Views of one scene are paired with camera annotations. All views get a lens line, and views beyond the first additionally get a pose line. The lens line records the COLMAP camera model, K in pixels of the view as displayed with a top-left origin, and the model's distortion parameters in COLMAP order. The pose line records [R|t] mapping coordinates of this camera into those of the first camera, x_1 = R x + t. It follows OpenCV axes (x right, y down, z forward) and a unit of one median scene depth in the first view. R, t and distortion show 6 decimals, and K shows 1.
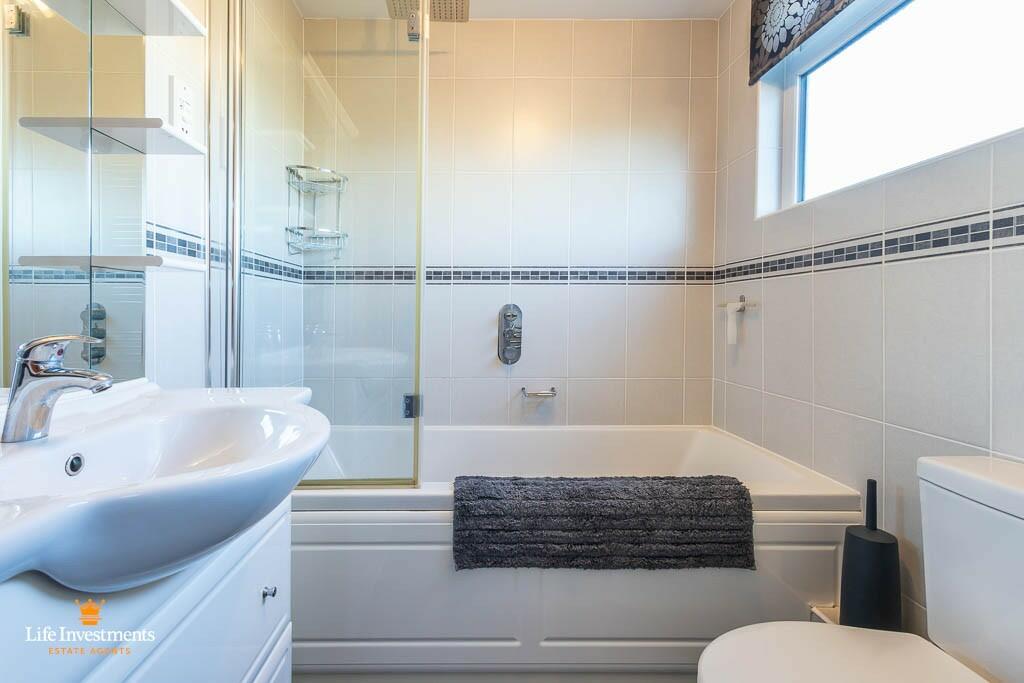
lens RADIAL K [[472.8, 0, 512.0], [0, 472.8, 330.5], [0, 0, 1]] dist [0.003915, 0.000380]
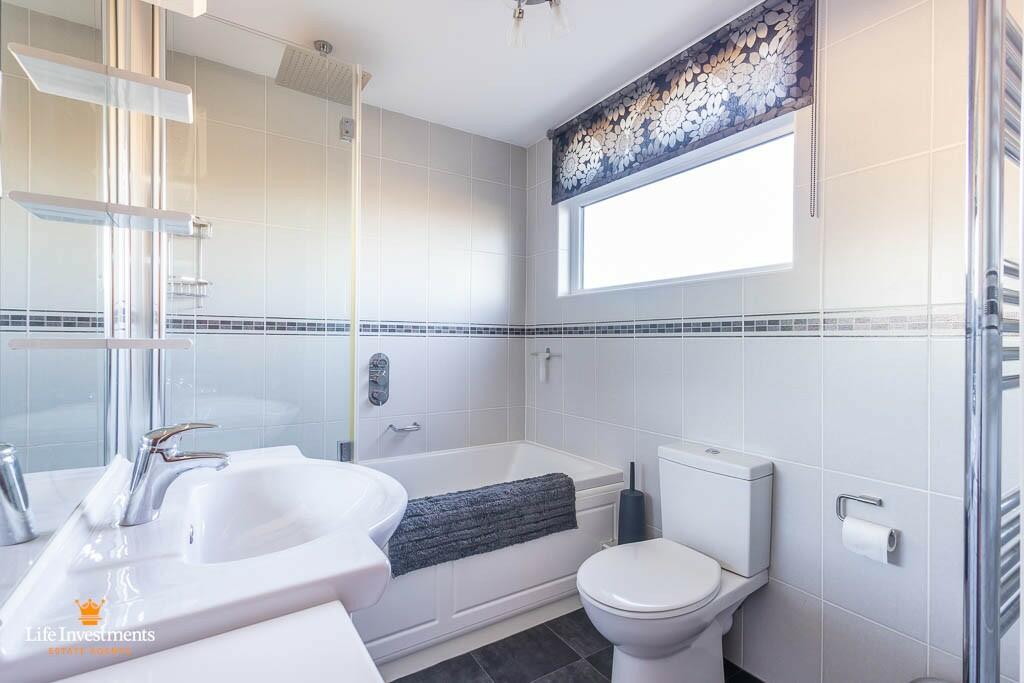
lens RADIAL K [[473.9, 0, 516.1], [0, 473.9, 343.5], [0, 0, 1]] dist [0.003044, -0.000563]
pose [[0.843786, 0.003701, 0.536667, -0.509739], [0.000950, 0.999964, -0.008390, -0.102706], [-0.536679, 0.007589, 0.843753, -0.236786]]
